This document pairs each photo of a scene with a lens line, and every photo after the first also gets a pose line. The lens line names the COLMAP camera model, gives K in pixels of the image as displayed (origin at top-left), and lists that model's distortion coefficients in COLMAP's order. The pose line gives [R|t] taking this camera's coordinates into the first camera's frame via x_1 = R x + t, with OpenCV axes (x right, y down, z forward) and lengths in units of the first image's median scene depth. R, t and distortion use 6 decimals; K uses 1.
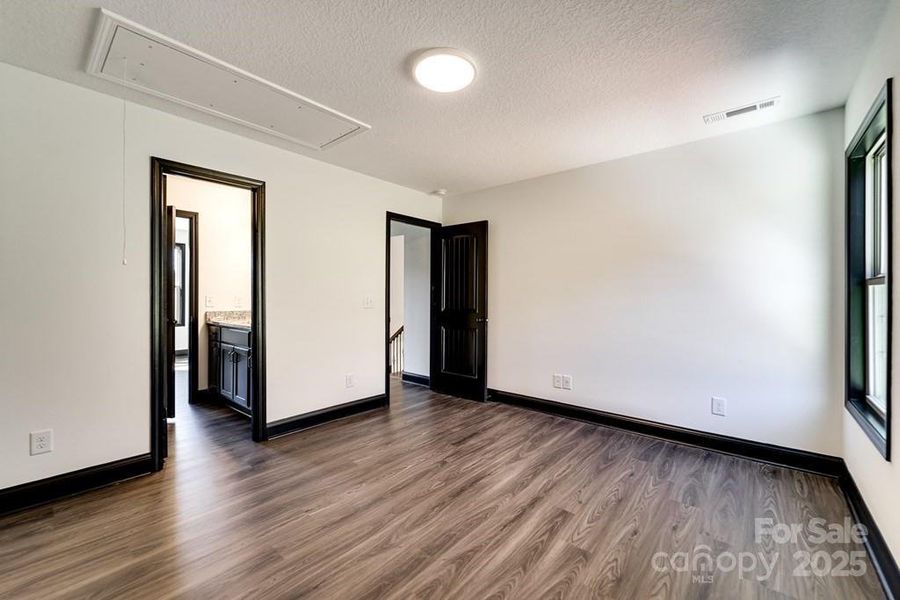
lens RADIAL K [[365.8, 0, 450.0], [0, 365.8, 299.1], [0, 0, 1]] dist [0.003781, 0.000288]
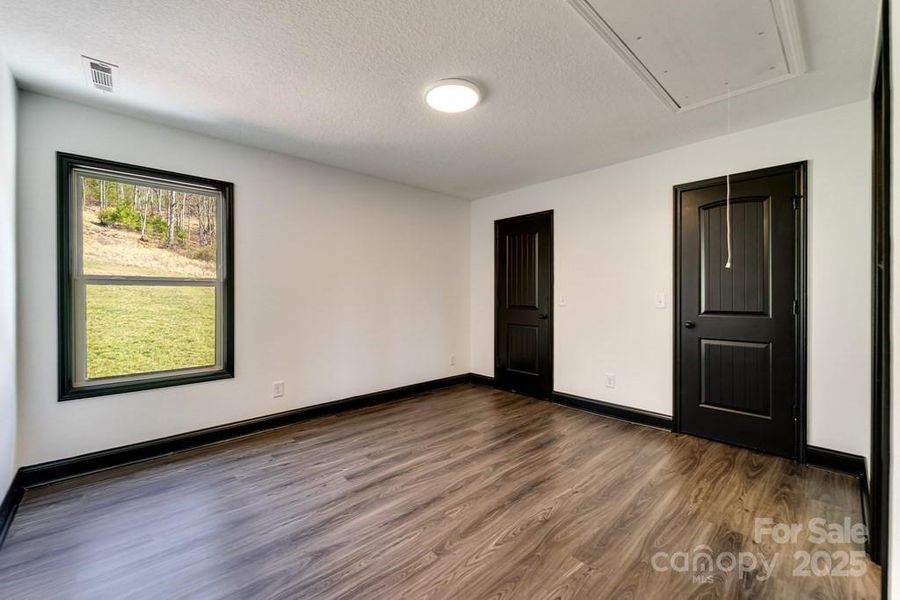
lens RADIAL K [[365.8, 0, 450.0], [0, 365.8, 294.3], [0, 0, 1]] dist [0.003781, 0.000288]
pose [[-0.992812, -0.002611, 0.119656, -0.134272], [-0.001610, 0.999963, 0.008464, -0.015484], [-0.119673, 0.008210, -0.992779, 1.962256]]
